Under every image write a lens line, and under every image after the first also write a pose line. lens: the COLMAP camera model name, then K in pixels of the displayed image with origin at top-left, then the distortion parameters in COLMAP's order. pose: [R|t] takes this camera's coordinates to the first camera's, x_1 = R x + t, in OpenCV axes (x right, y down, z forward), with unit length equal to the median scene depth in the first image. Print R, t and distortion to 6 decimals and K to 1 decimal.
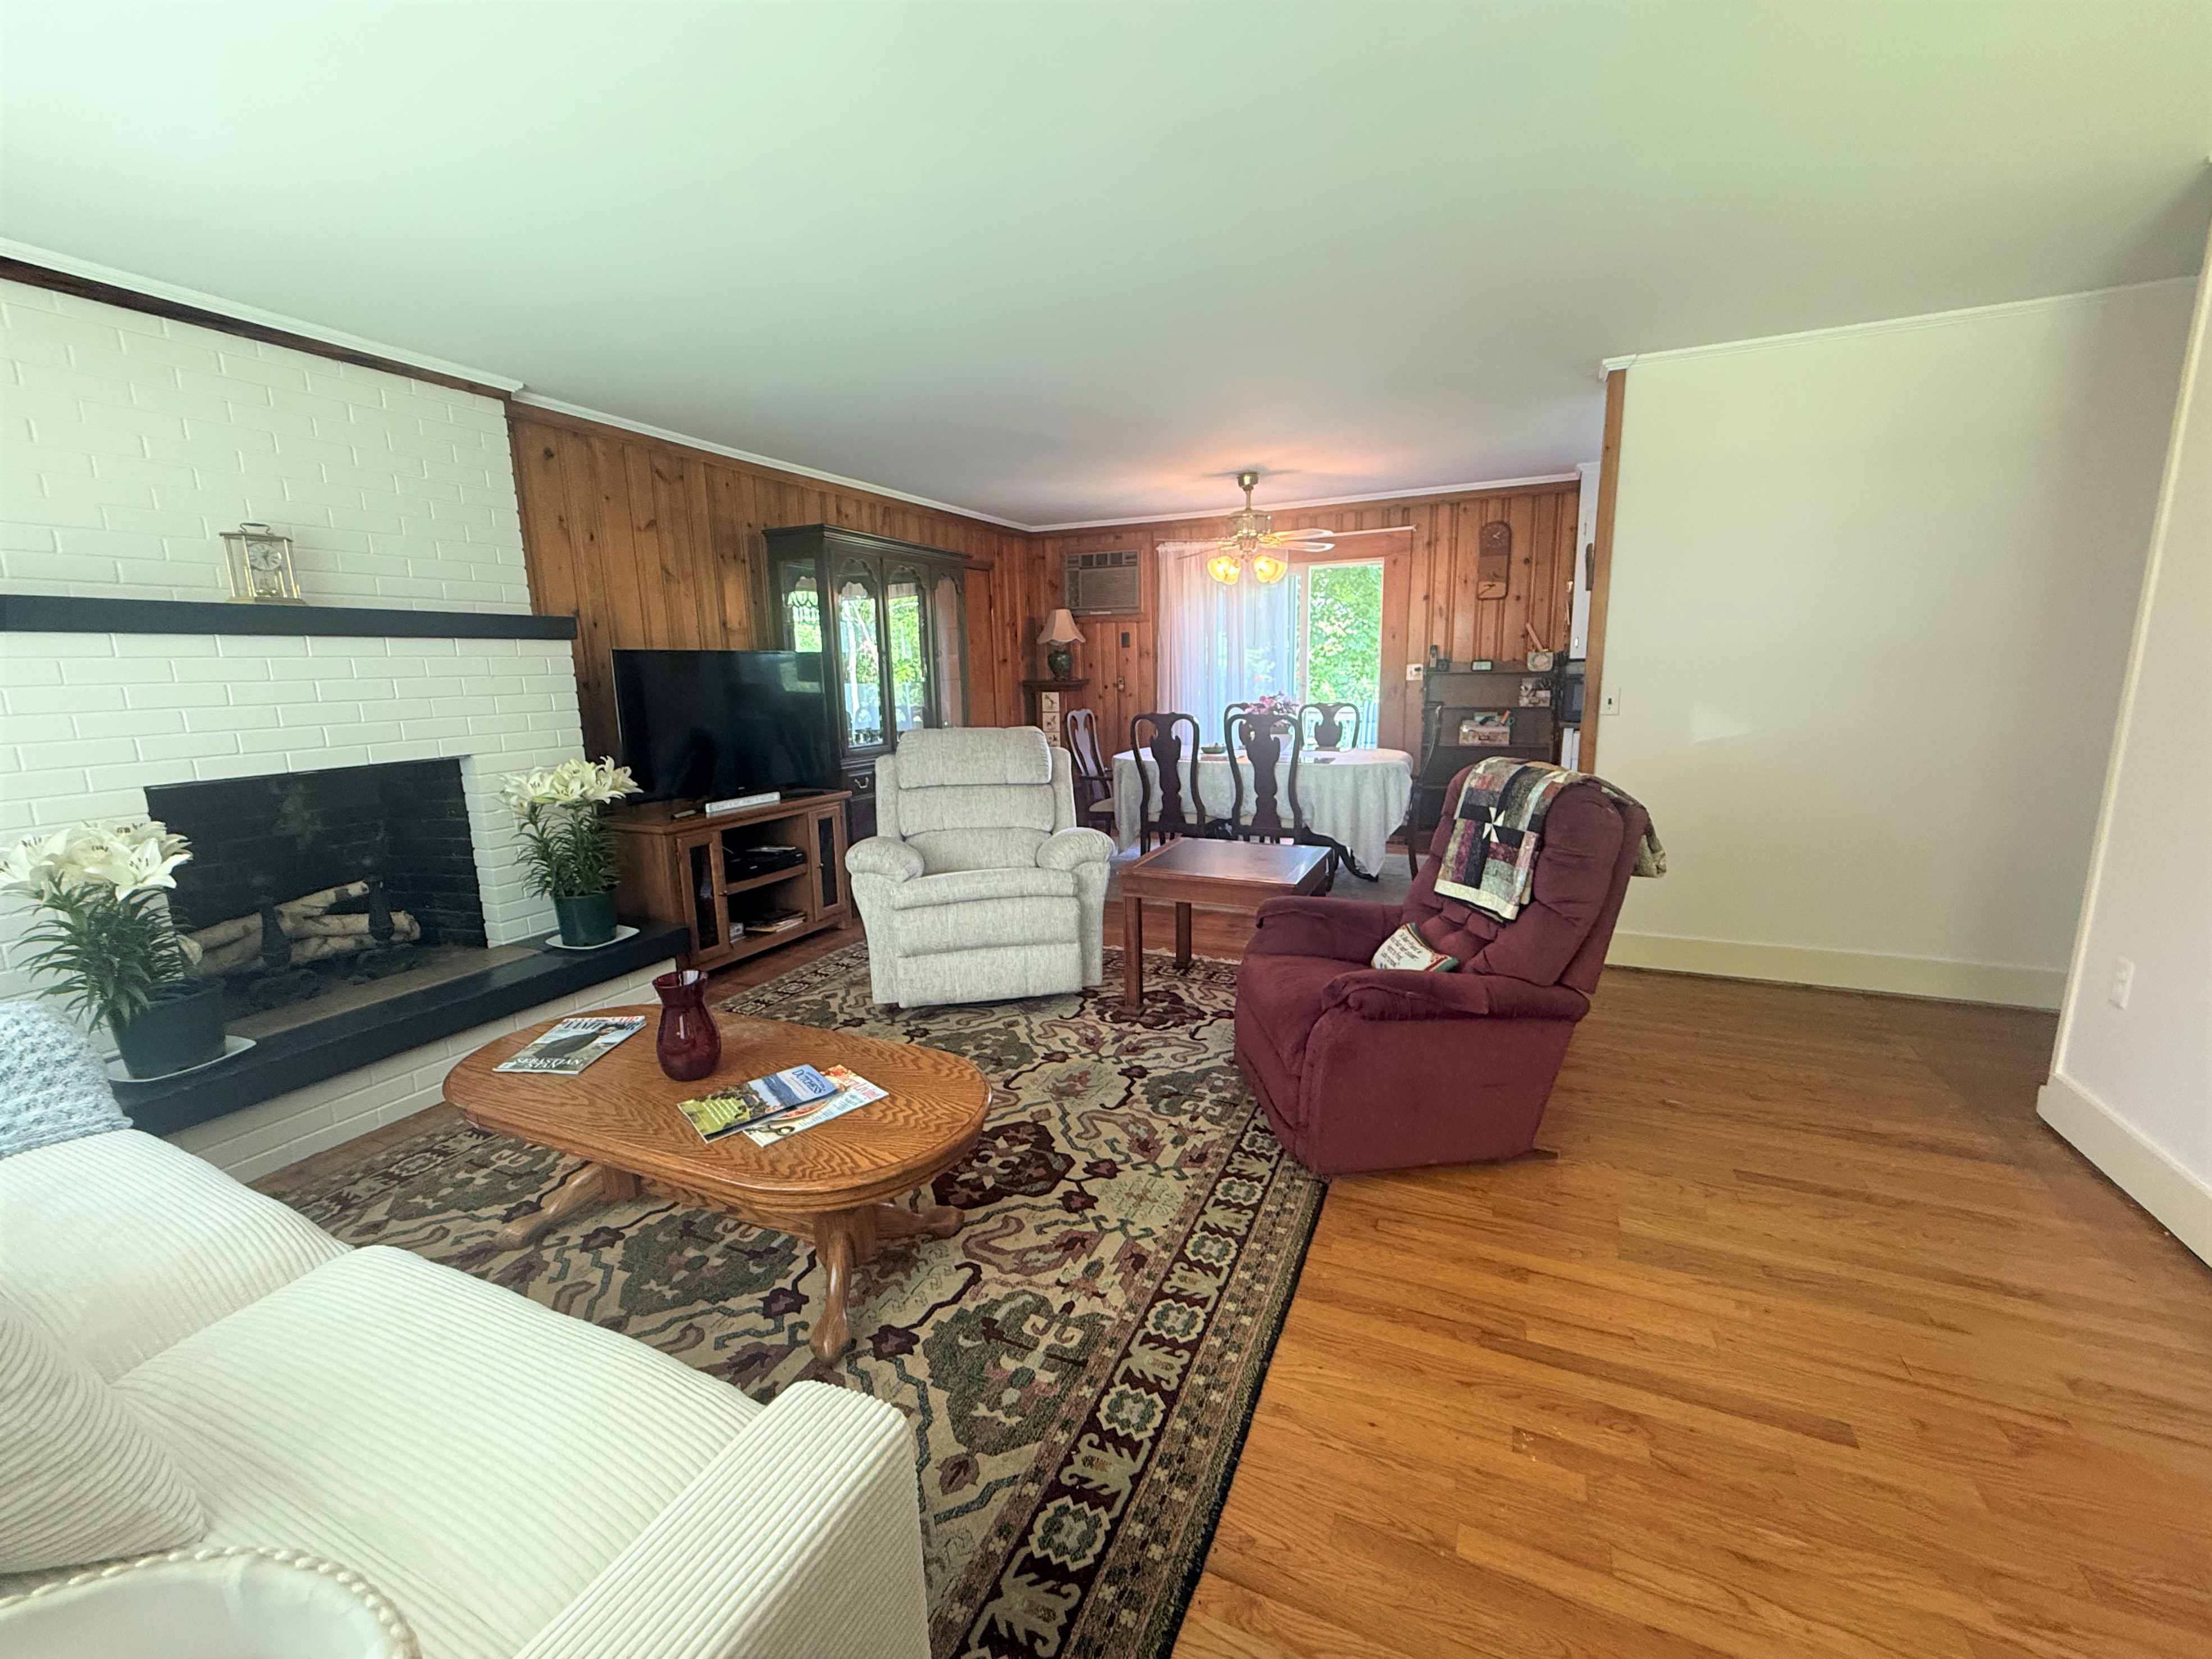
lens RADIAL K [[900.1, 0, 1095.6], [0, 900.1, 829.5], [0, 0, 1]] dist [0.000266, -0.000094]
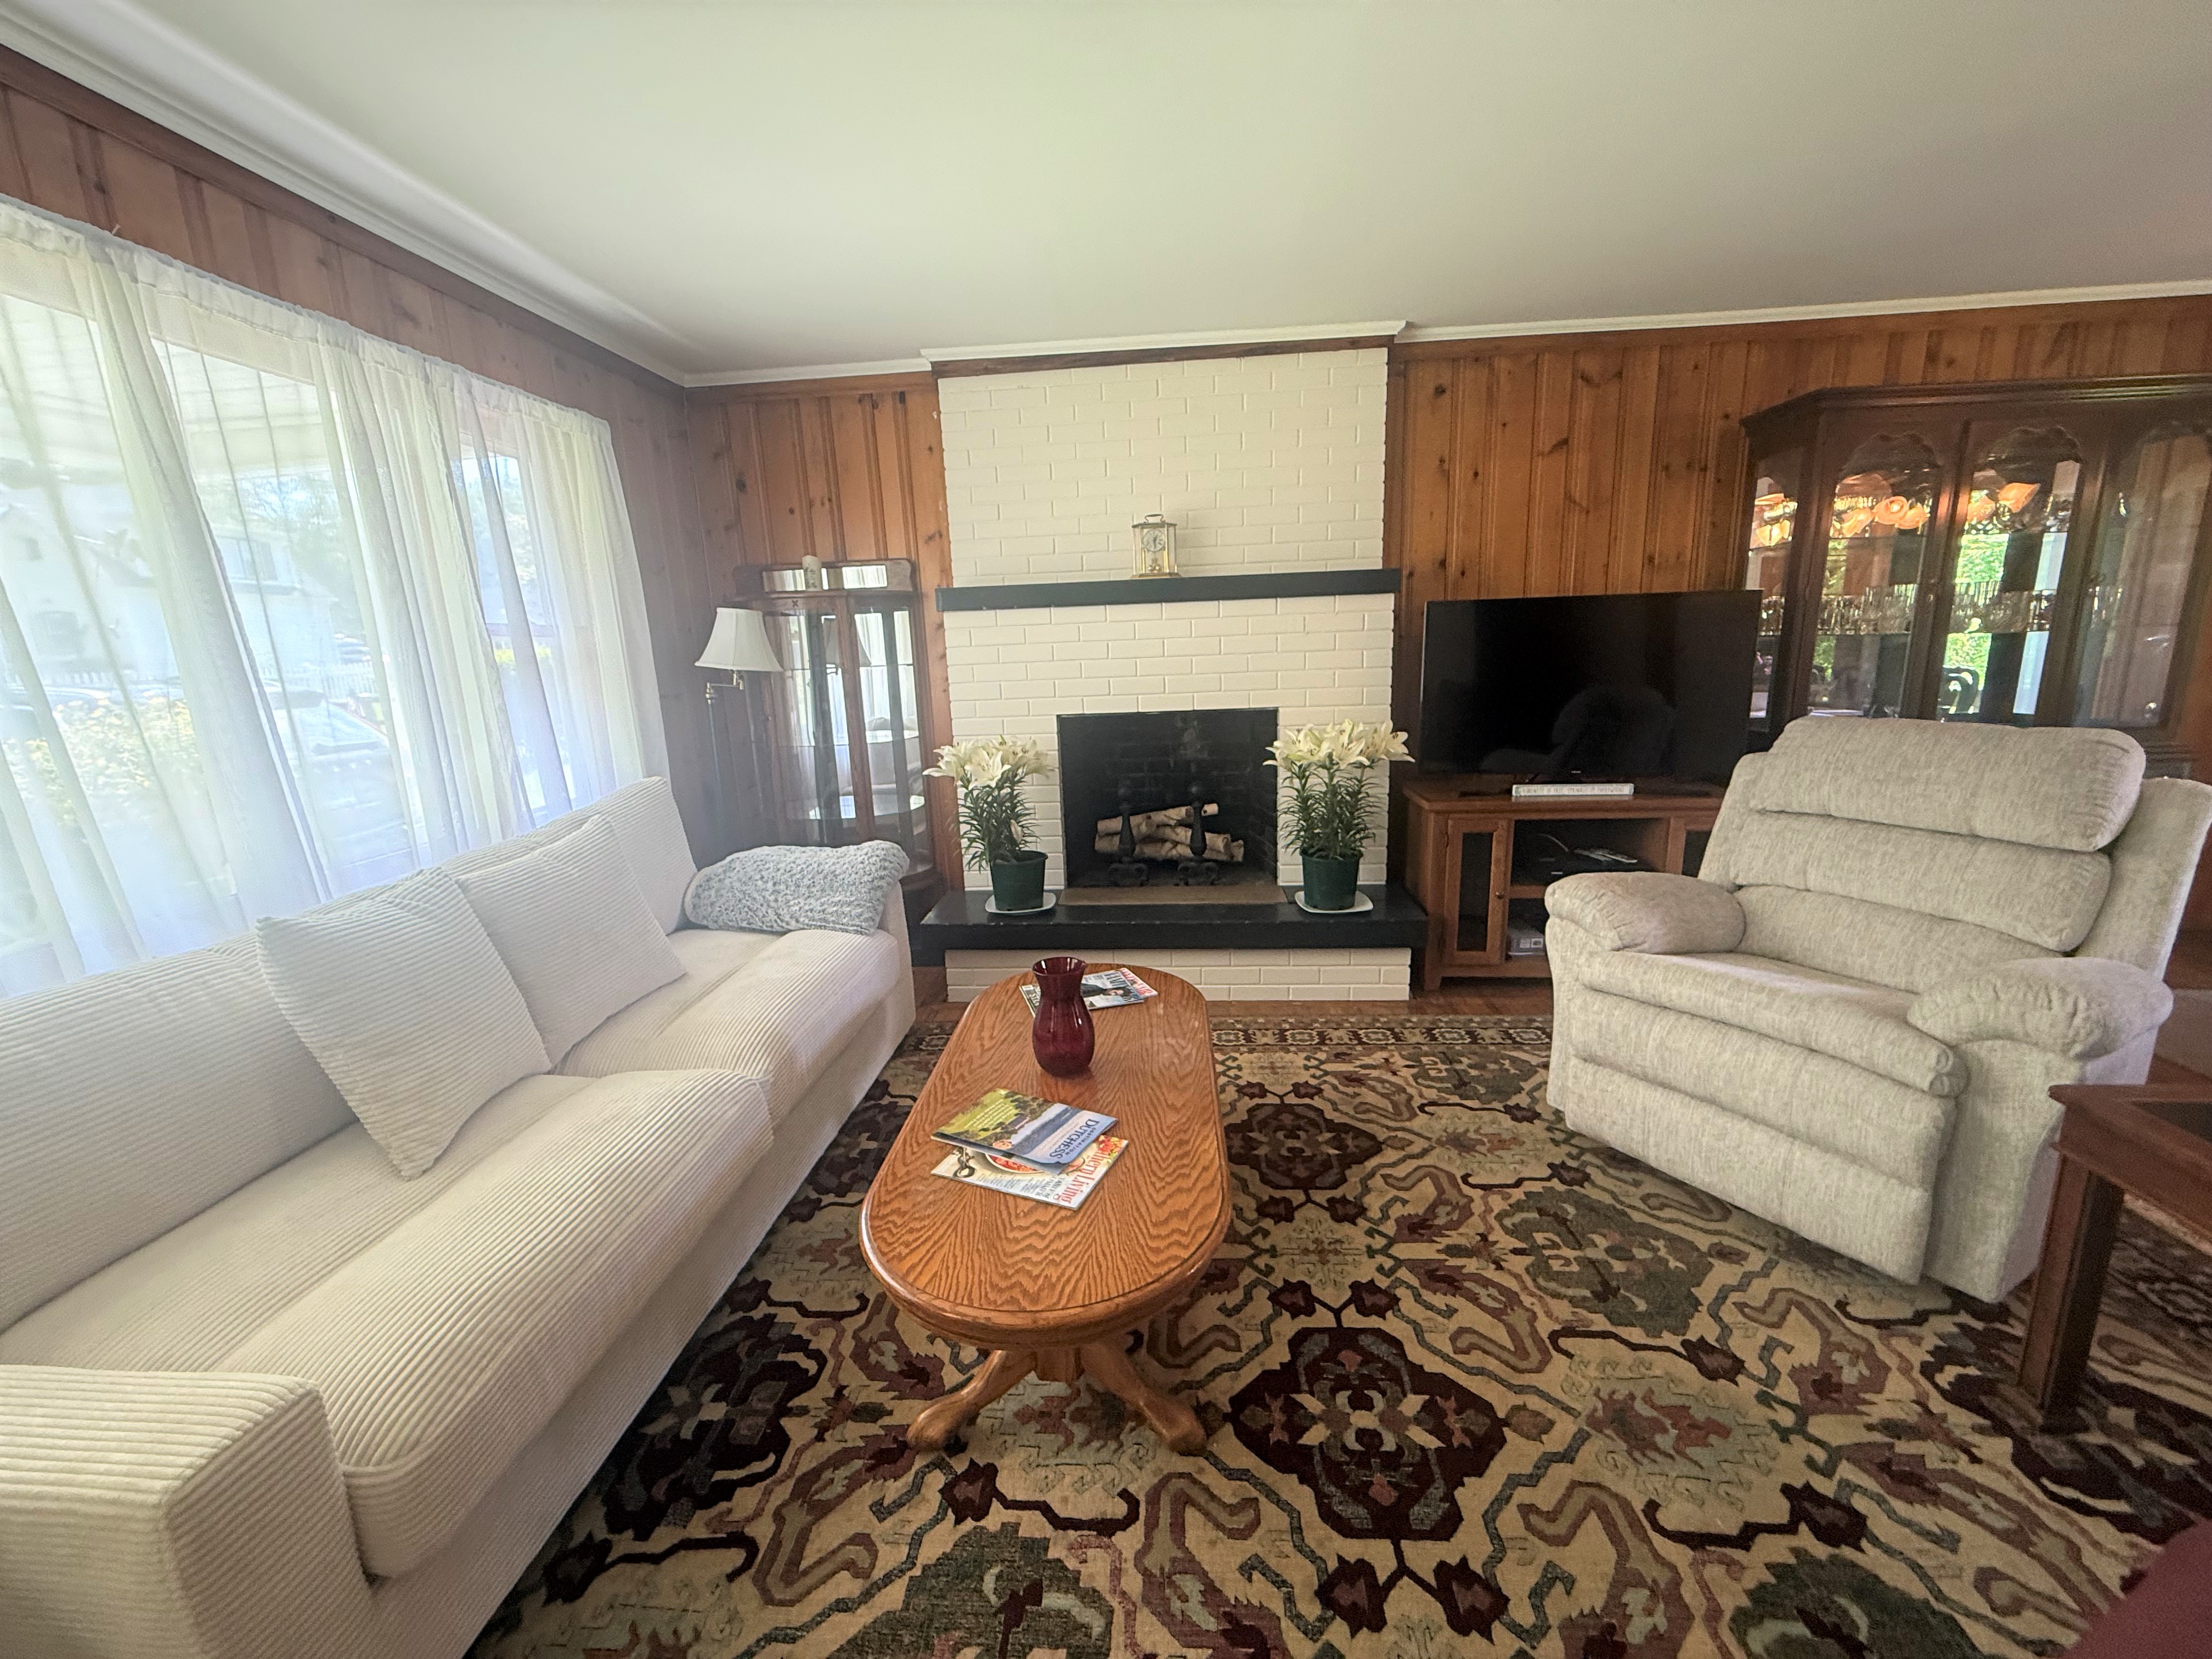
lens RADIAL K [[880.9, 0, 1098.6], [0, 880.9, 827.5], [0, 0, 1]] dist [0.000197, -0.000045]
pose [[0.353060, 0.197434, -0.914532, 0.242241], [-0.140922, 0.977551, 0.156636, -0.083405], [0.924927, 0.073576, 0.372957, 0.454440]]
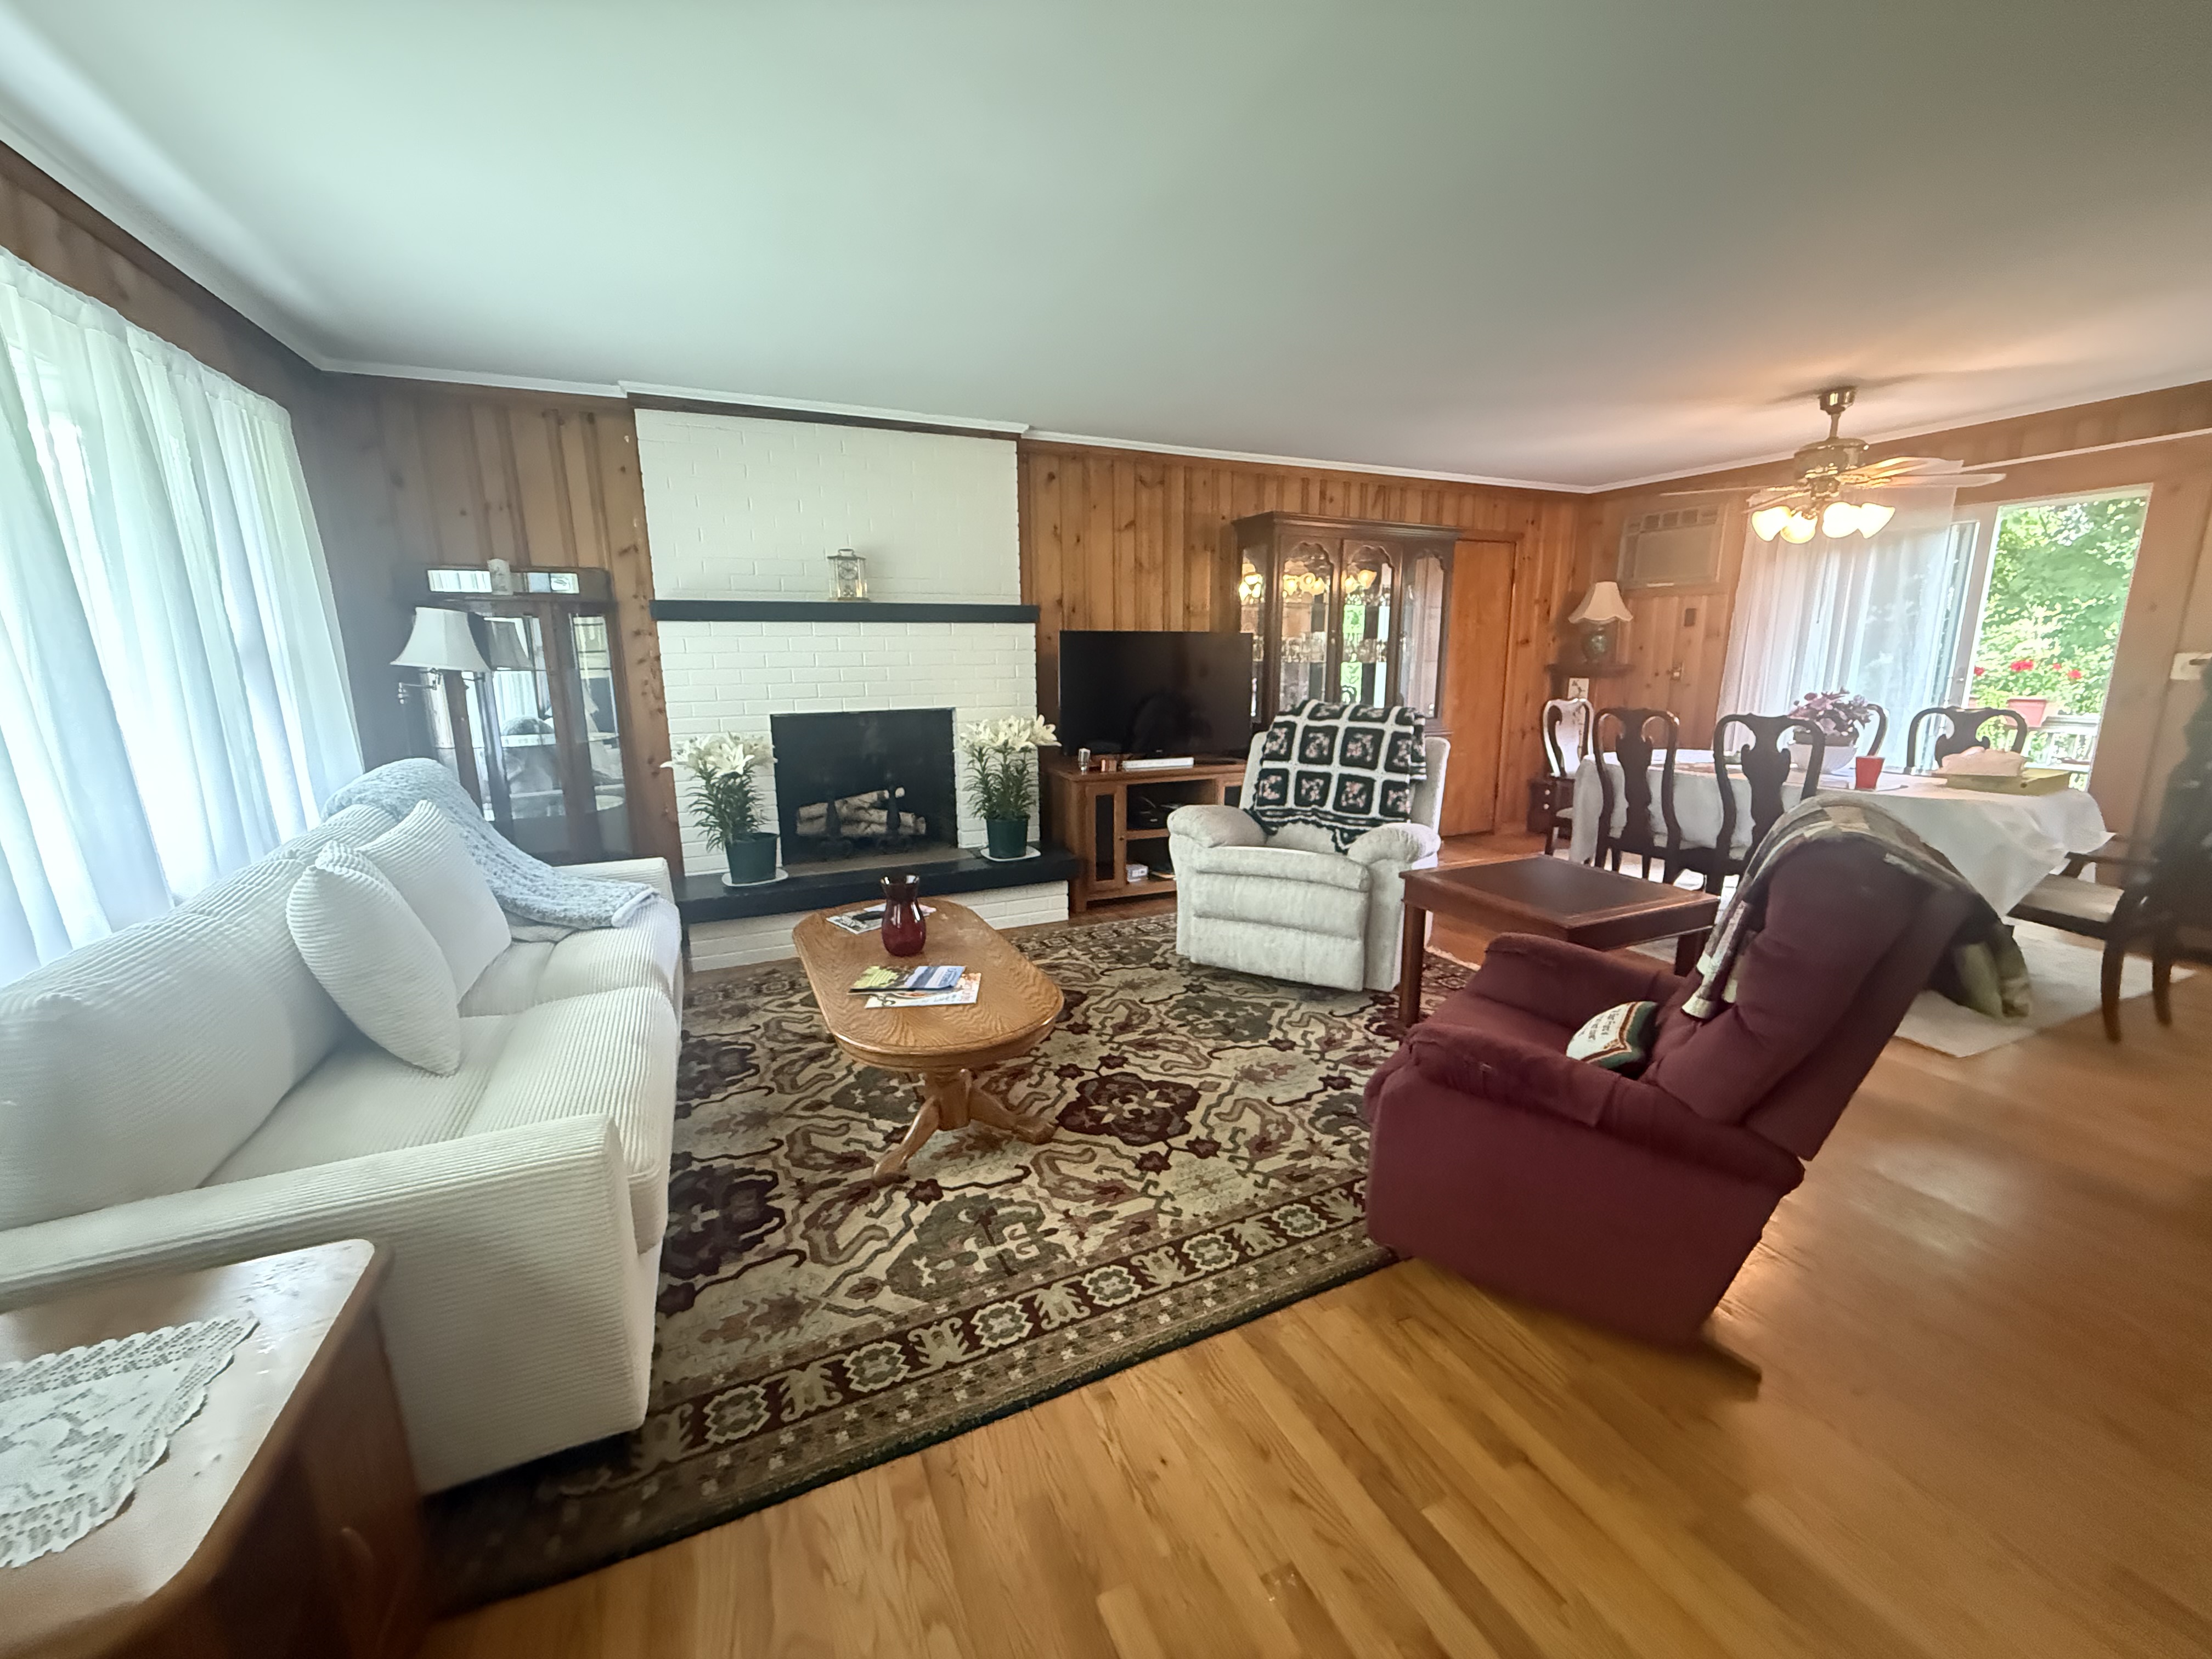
lens RADIAL K [[880.9, 0, 1098.6], [0, 880.9, 827.5], [0, 0, 1]] dist [0.000197, -0.000045]
pose [[0.756851, 0.143804, -0.637571, 0.390934], [-0.126812, 0.989267, 0.072593, -0.029116], [0.641167, 0.025910, 0.766964, 0.119646]]
